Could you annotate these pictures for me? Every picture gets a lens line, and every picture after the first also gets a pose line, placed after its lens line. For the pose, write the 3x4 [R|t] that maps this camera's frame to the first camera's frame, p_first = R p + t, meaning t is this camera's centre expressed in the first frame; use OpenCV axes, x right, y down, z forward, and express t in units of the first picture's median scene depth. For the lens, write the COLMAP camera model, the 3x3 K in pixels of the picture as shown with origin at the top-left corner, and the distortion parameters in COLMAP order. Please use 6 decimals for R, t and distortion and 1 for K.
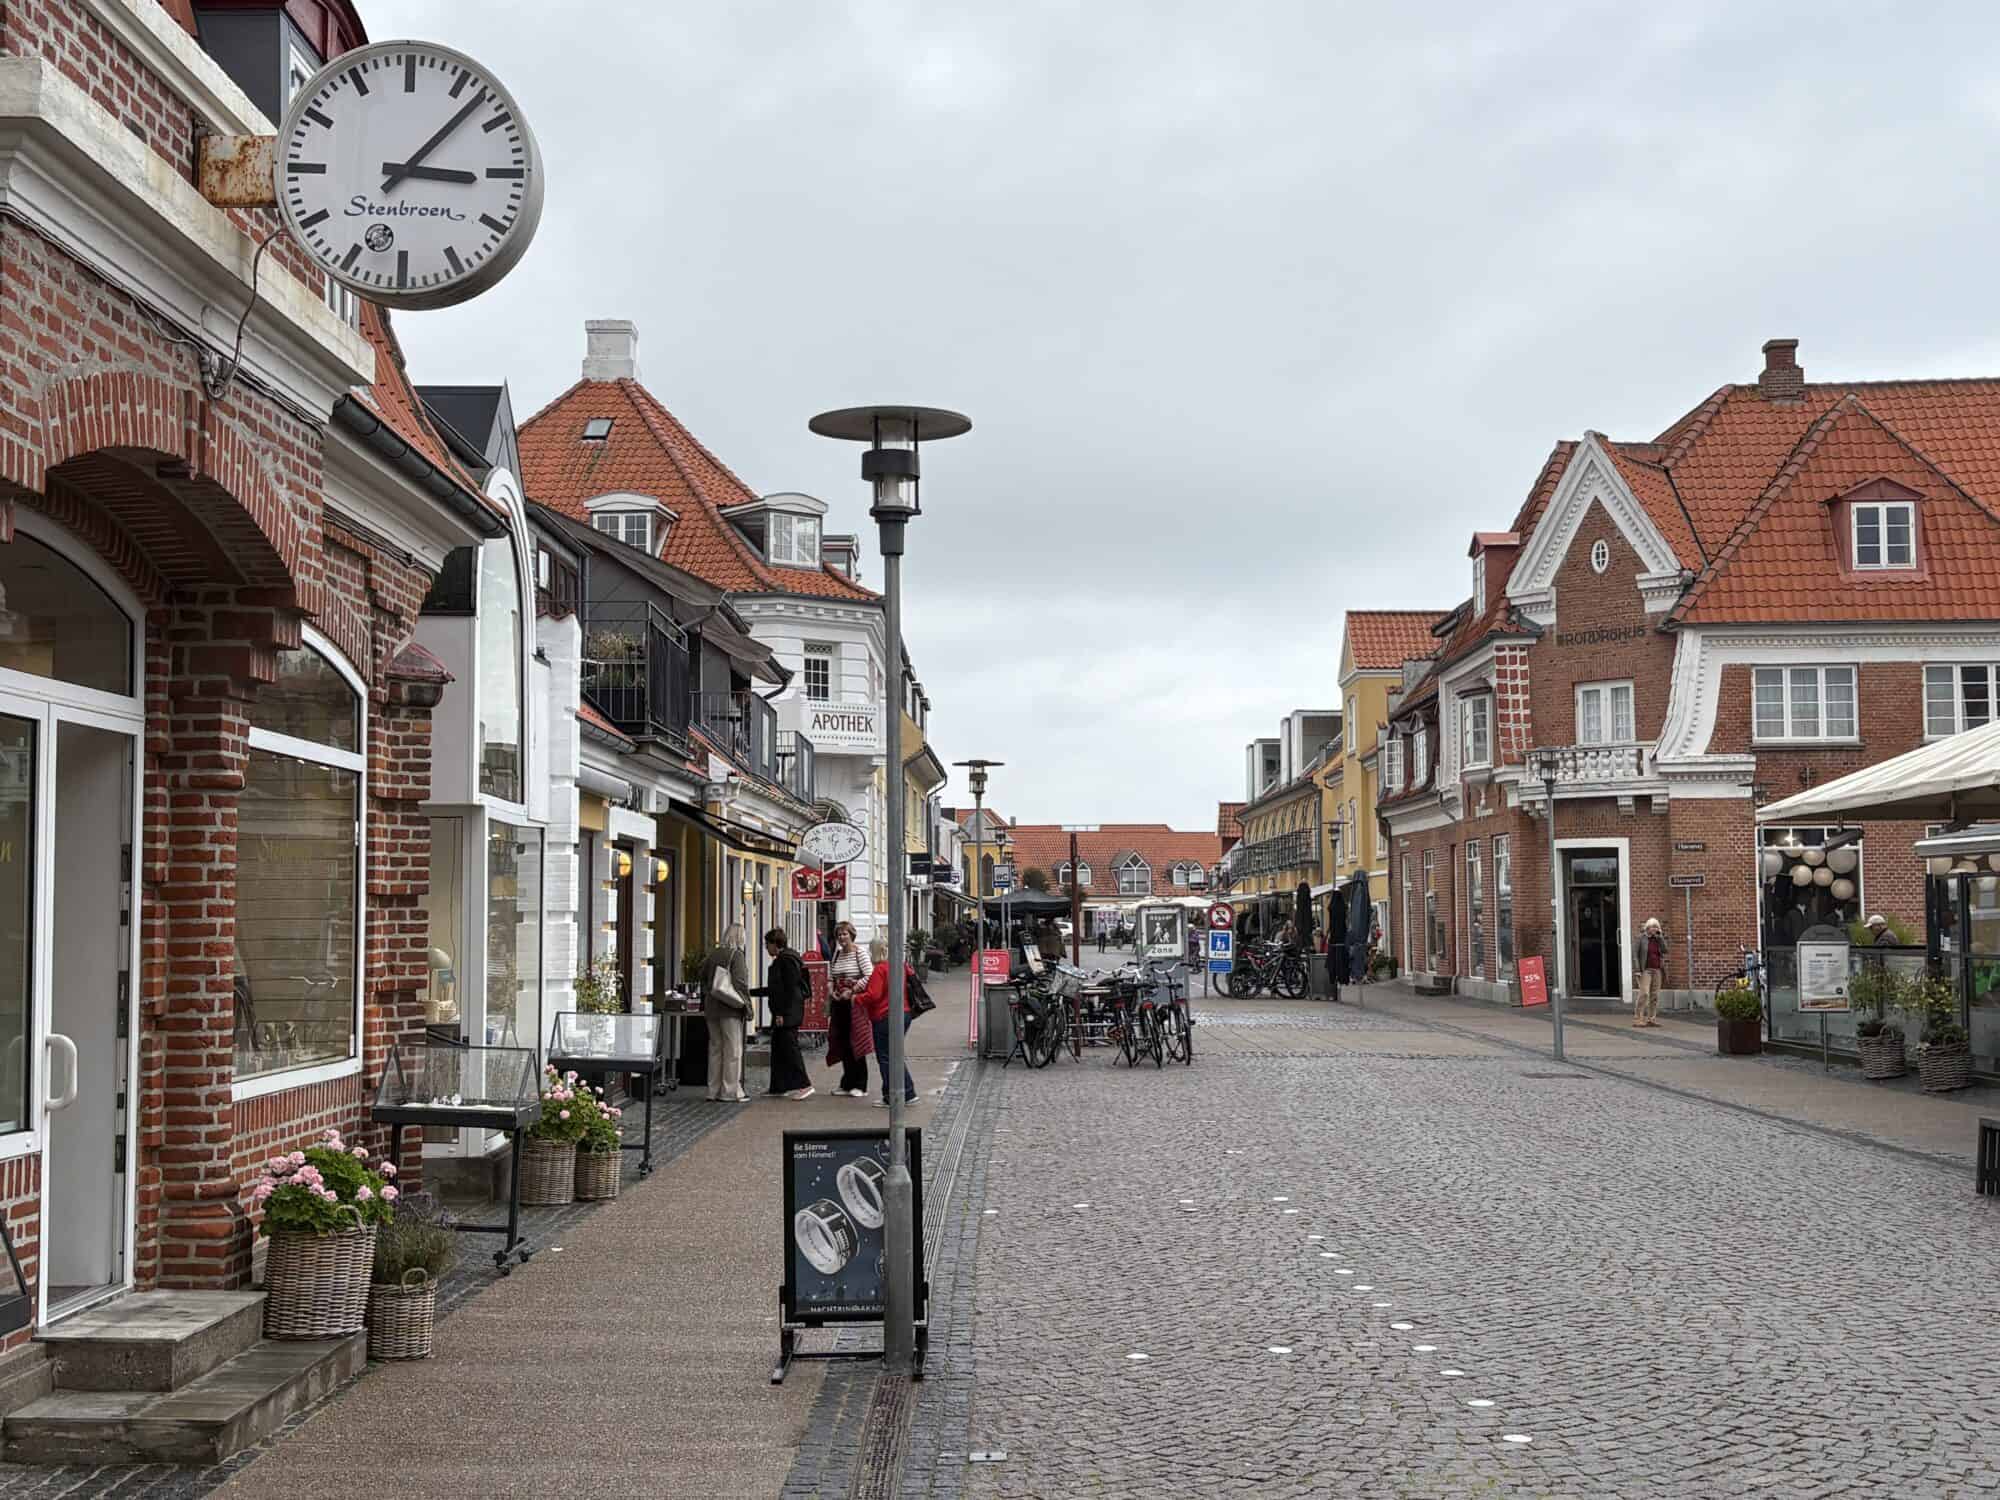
lens RADIAL K [[2430.4, 0, 1000.0], [0, 2430.4, 750.0], [0, 0, 1]] dist [0.153437, -0.779360]
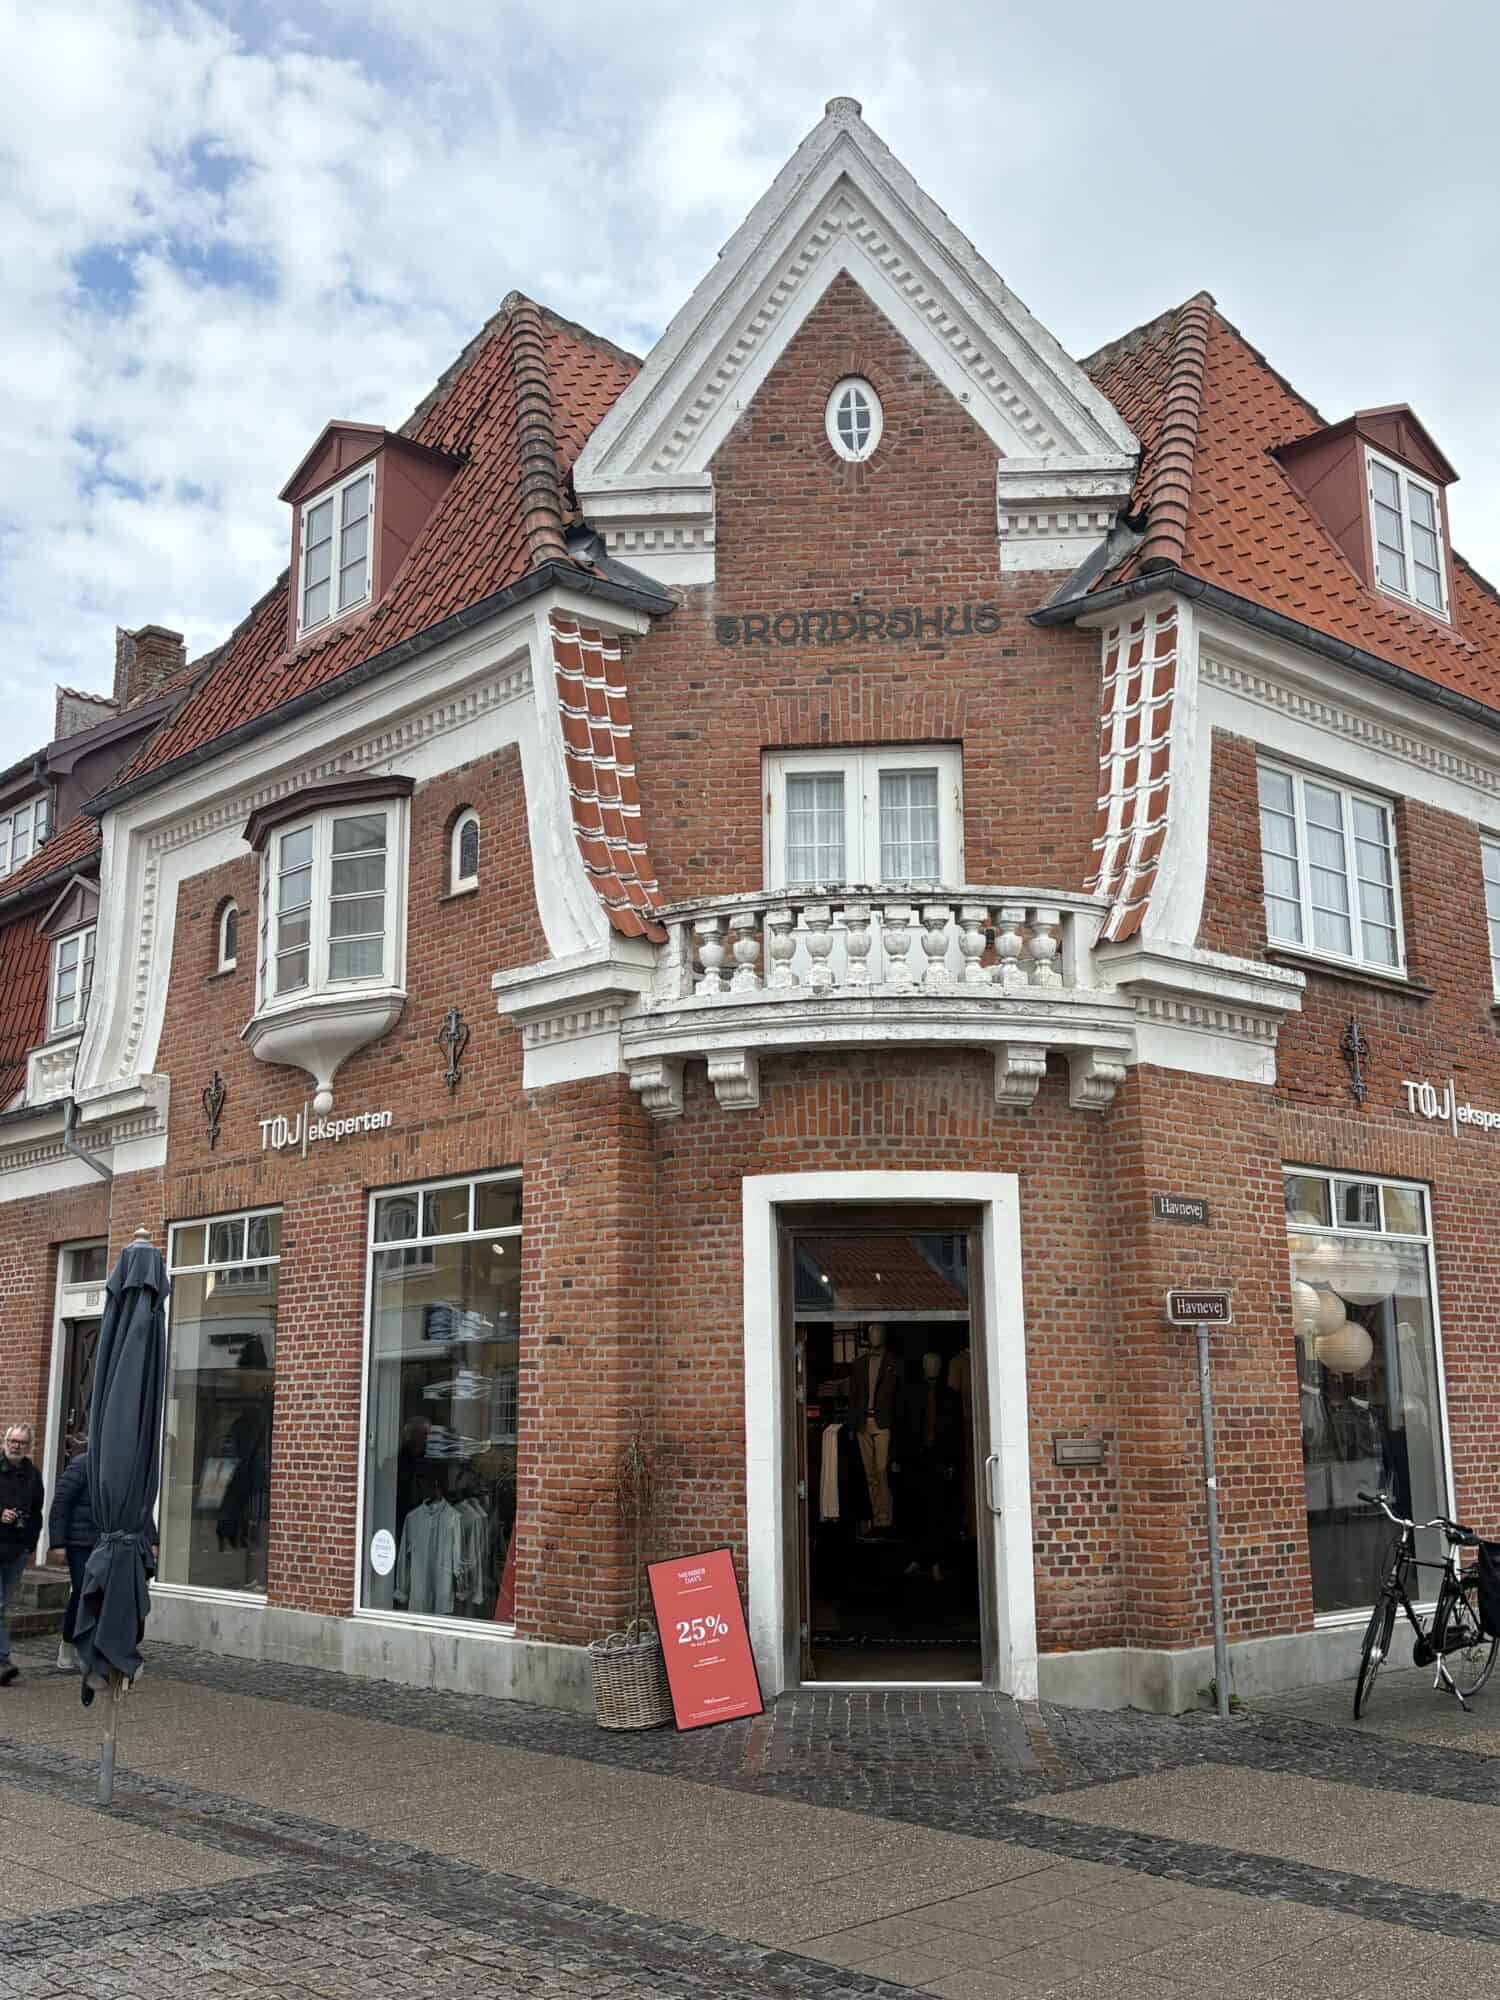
lens RADIAL K [[1946.0, 0, 750.0], [0, 1946.0, 1000.0], [0, 0, 1]] dist [0.107886, -0.001709]
pose [[0.724895, 0.145006, 0.673424, 0.047364], [-0.047384, 0.985774, -0.161258, 0.055331], [-0.687228, 0.084986, 0.721454, 0.806362]]
